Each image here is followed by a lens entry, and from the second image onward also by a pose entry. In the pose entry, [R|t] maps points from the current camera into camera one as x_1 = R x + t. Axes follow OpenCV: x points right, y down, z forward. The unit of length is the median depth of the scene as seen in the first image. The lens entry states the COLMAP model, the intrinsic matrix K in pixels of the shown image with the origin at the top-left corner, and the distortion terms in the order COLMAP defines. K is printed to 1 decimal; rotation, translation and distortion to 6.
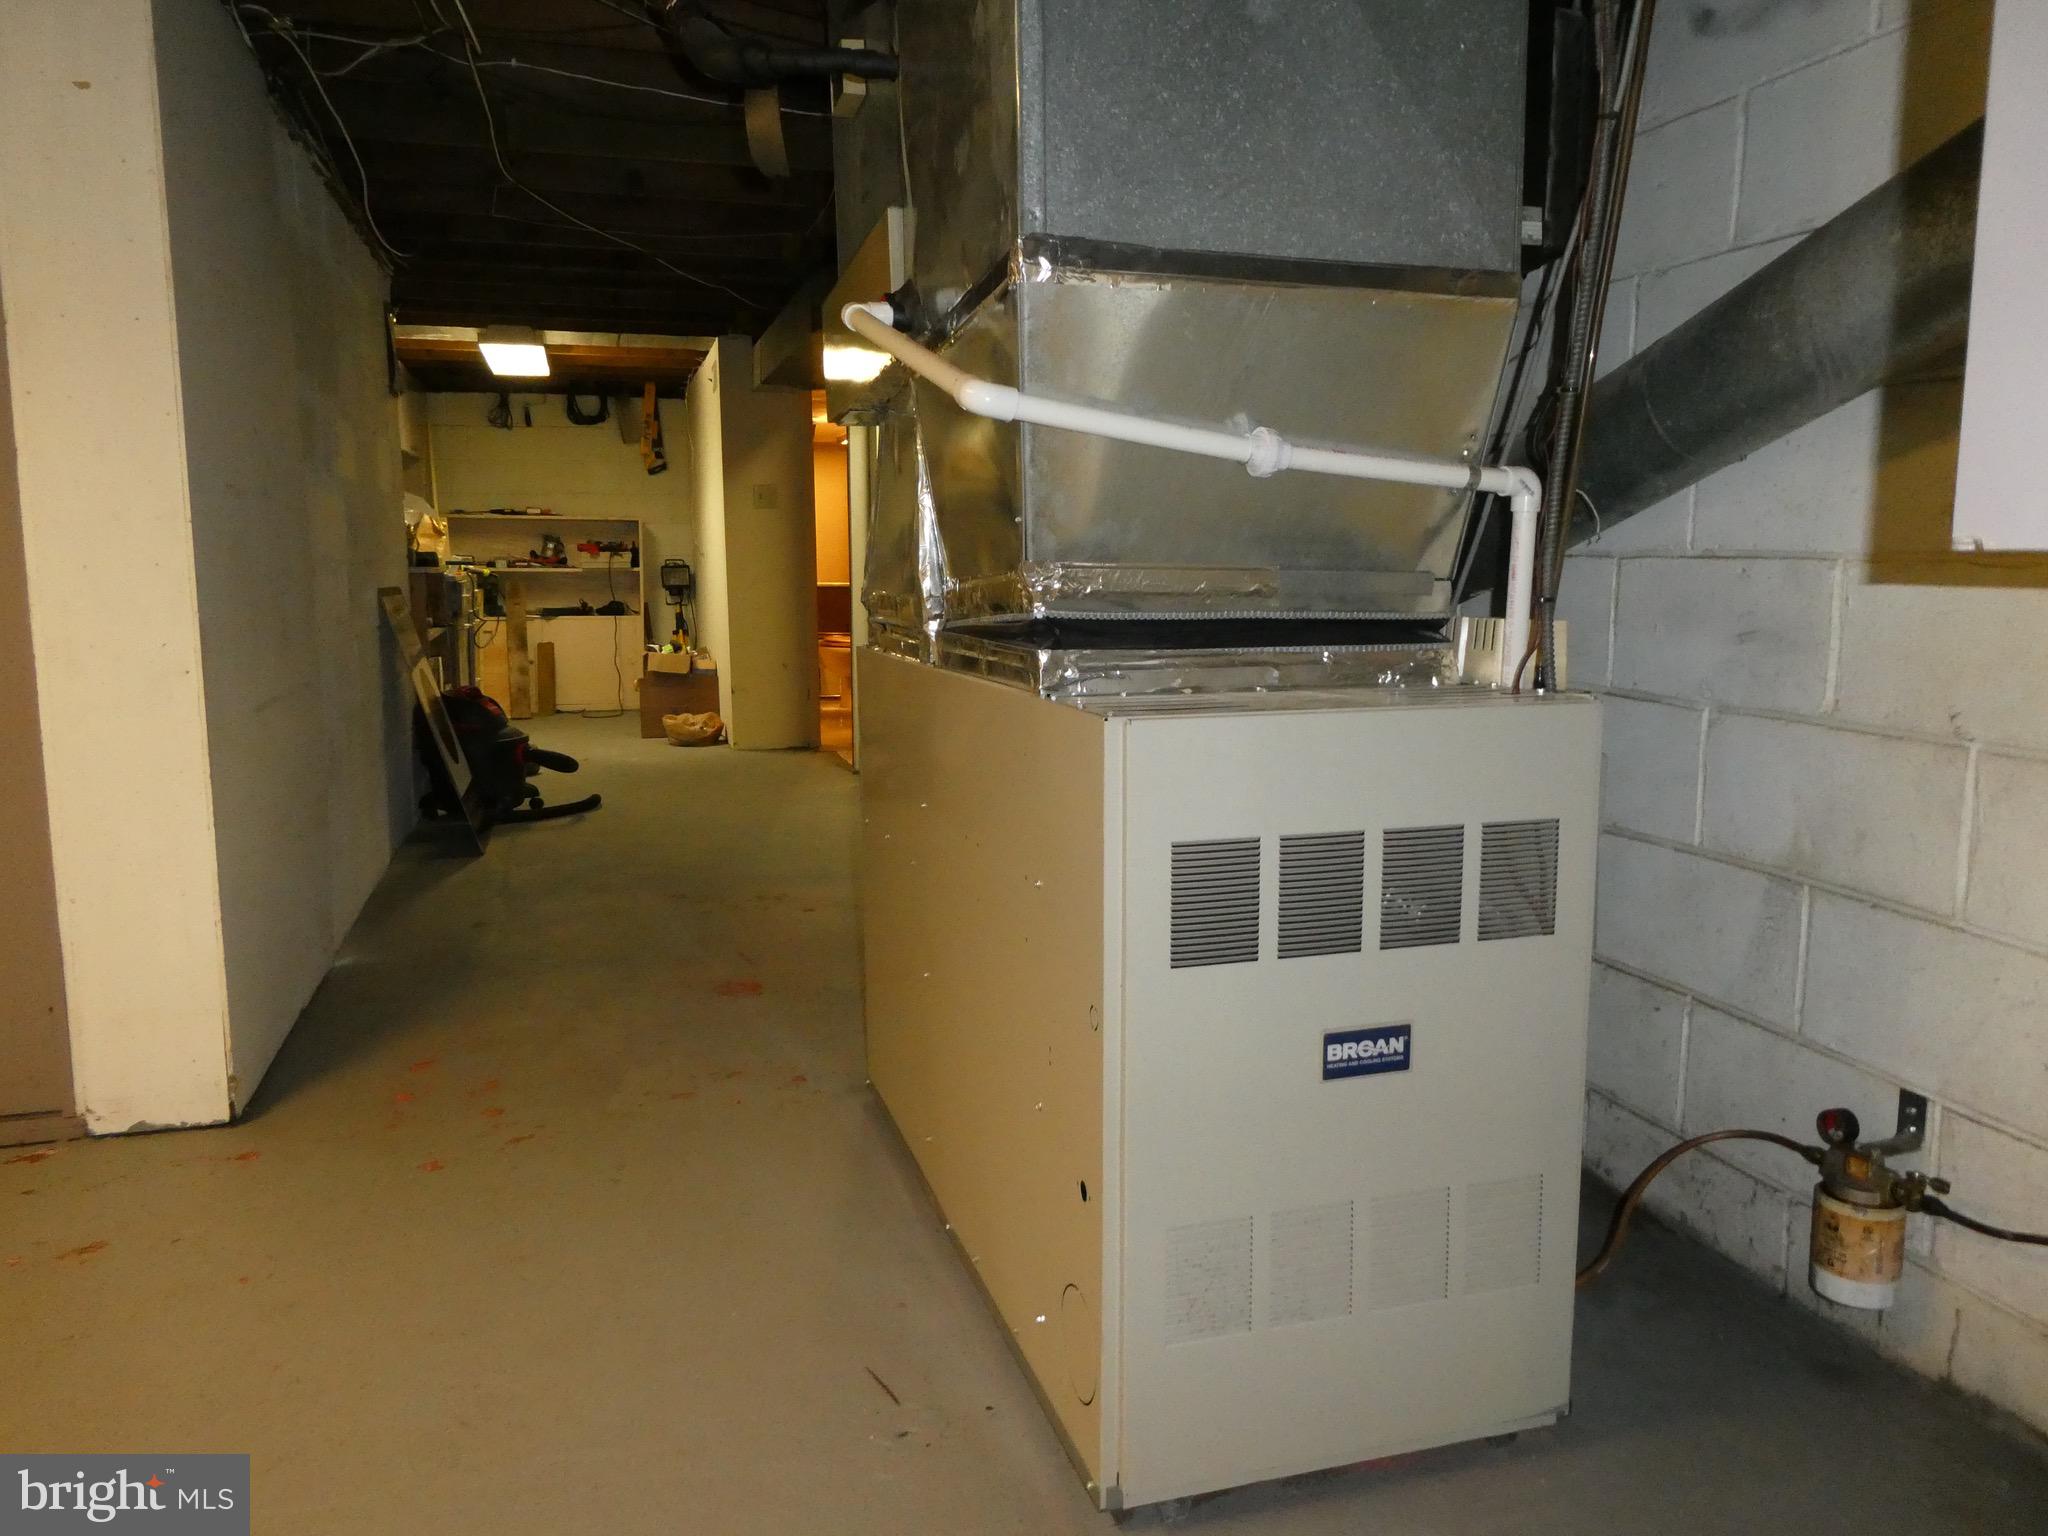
lens RADIAL K [[1471.8, 0, 1022.7], [0, 1471.8, 763.0], [0, 0, 1]] dist [0.005508, -0.008653]
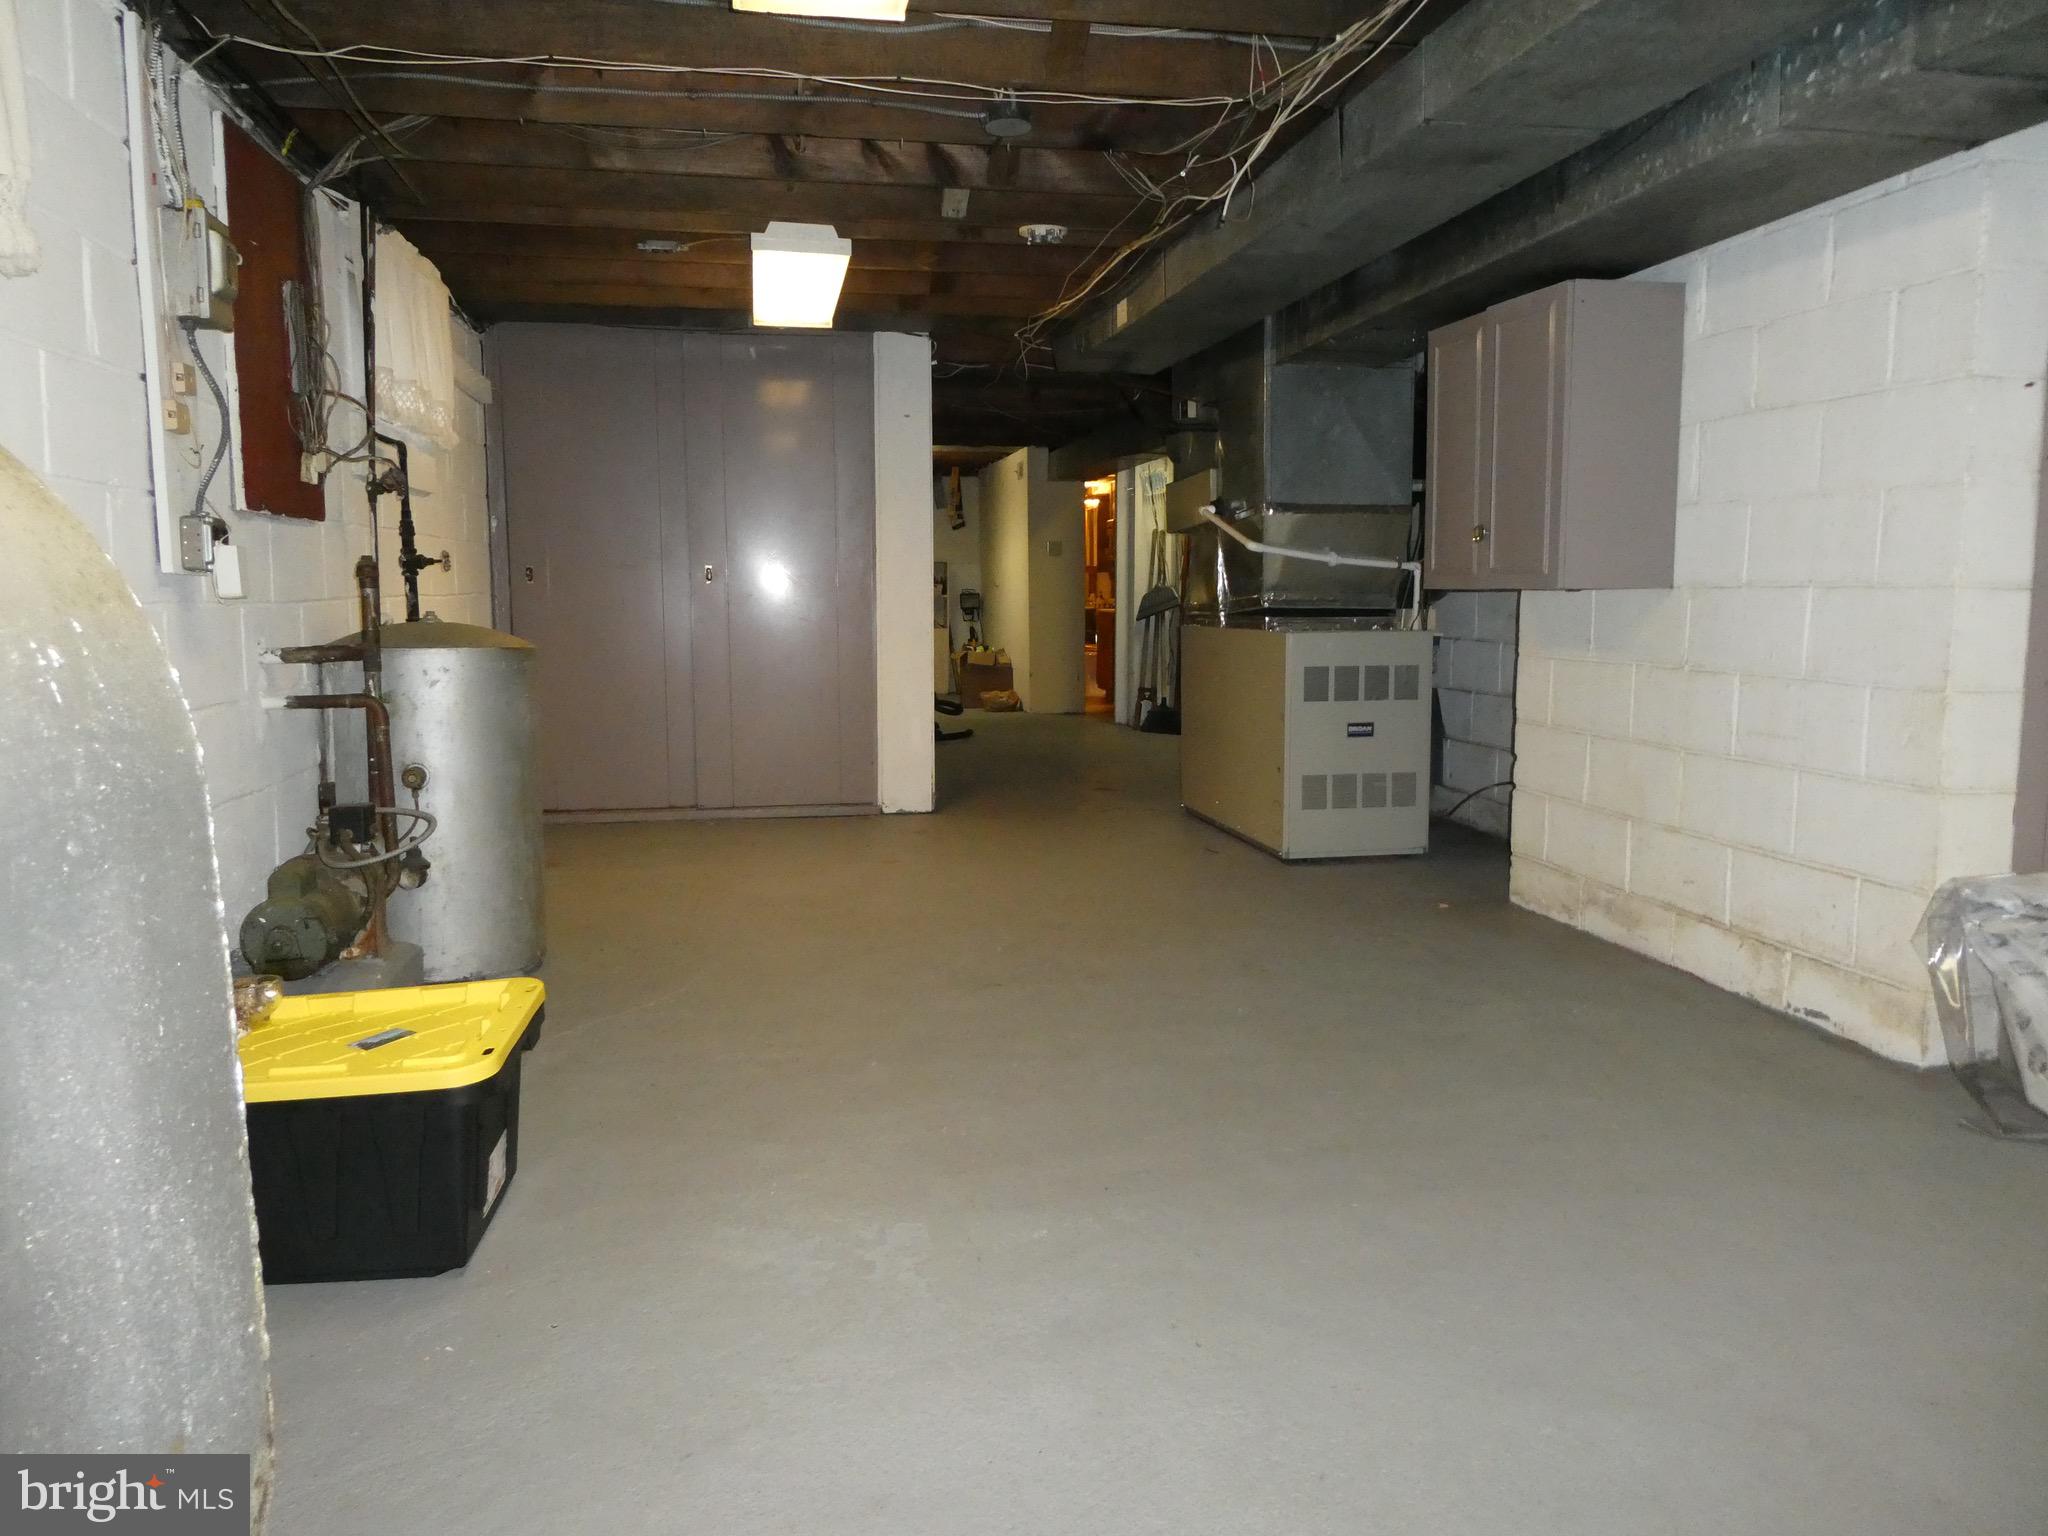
lens RADIAL K [[1471.8, 0, 1033.6], [0, 1471.8, 769.5], [0, 0, 1]] dist [0.005508, -0.008653]
pose [[0.994949, 0.009744, -0.099910, -0.170543], [-0.011198, 0.999839, -0.013996, 0.311716], [0.099758, 0.015044, 0.994898, -2.300225]]
